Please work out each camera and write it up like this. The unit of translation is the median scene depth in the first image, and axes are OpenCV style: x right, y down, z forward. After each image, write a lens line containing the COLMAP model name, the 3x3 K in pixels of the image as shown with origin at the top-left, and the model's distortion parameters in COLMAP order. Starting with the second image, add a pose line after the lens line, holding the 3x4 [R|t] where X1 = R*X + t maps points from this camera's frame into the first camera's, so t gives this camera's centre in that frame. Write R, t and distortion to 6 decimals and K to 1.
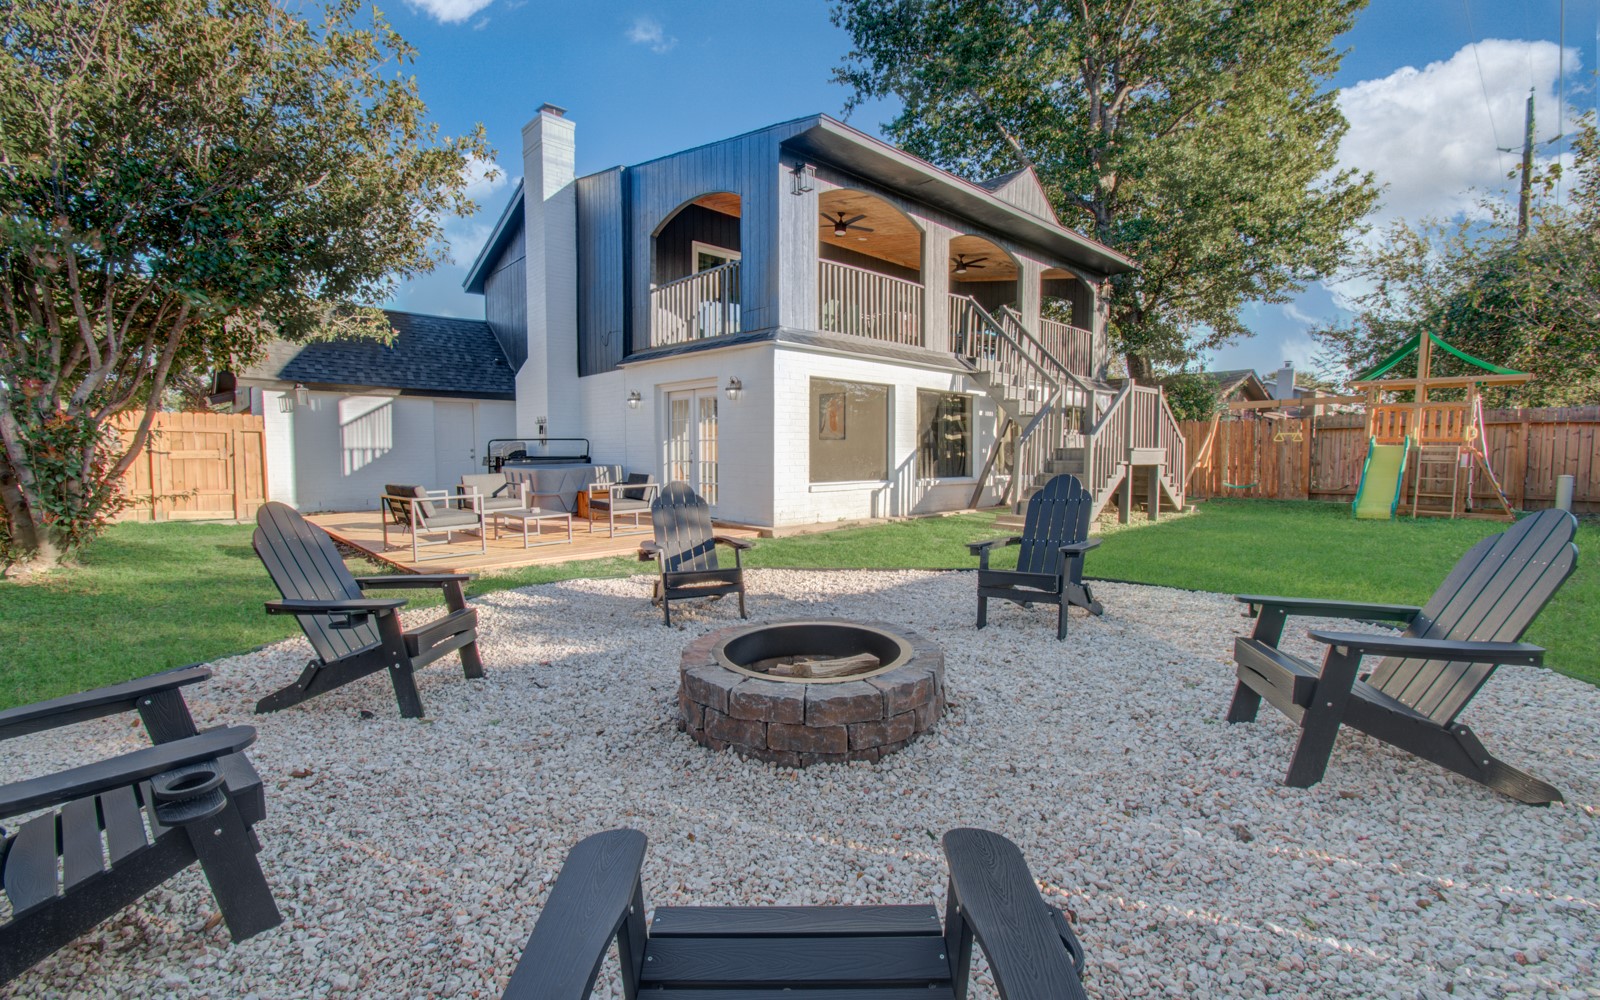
lens RADIAL K [[723.8, 0, 764.8], [0, 723.8, 507.8], [0, 0, 1]] dist [-0.001802, 0.000545]
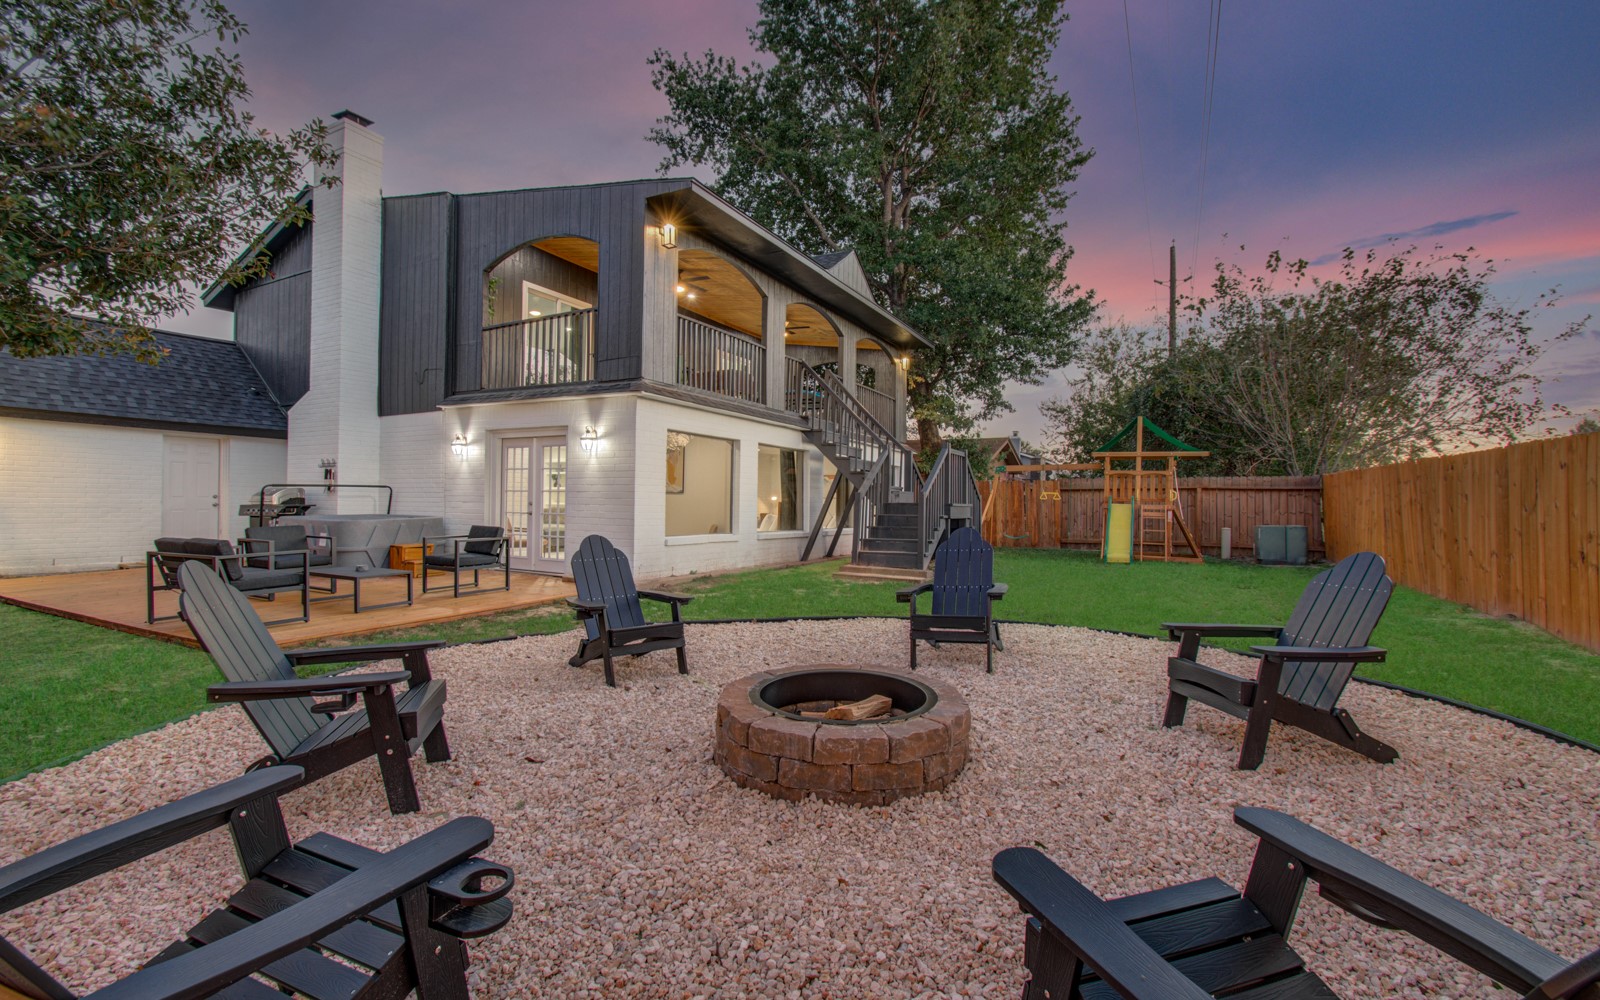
lens RADIAL K [[733.6, 0, 794.0], [0, 733.6, 505.2], [0, 0, 1]] dist [0.001655, 0.000069]
pose [[0.940720, 0.010921, 0.339008, -0.105900], [0.014678, 0.997234, -0.072857, -0.000178], [-0.338866, 0.073514, 0.937958, 0.002488]]
